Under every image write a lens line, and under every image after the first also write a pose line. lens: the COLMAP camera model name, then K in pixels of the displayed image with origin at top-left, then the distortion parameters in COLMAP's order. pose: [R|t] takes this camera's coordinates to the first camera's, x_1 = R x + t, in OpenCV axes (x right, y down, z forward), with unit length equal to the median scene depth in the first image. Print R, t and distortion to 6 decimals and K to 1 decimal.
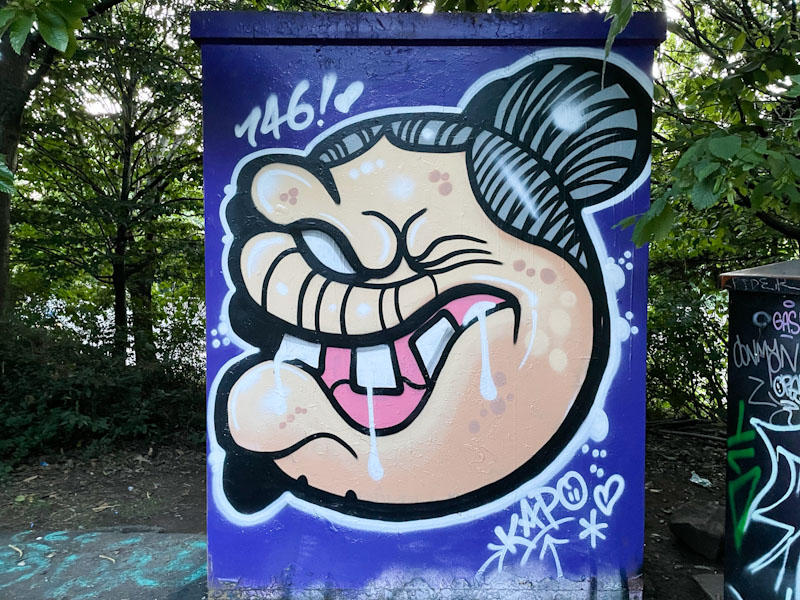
lens RADIAL K [[607.9, 0, 400.2], [0, 607.9, 313.0], [0, 0, 1]] dist [0.104557, -0.133536]
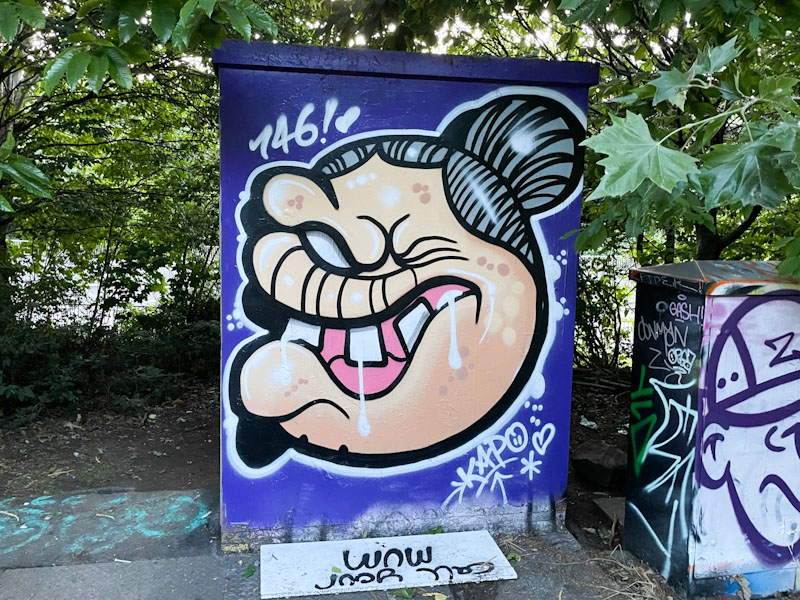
lens RADIAL K [[607.9, 0, 400.2], [0, 607.9, 313.0], [0, 0, 1]] dist [0.104557, -0.133536]
pose [[0.986354, -0.008870, 0.164399, -0.173120], [-0.003063, 0.997386, 0.072192, -0.061778], [-0.164609, -0.071710, 0.983749, -0.198800]]
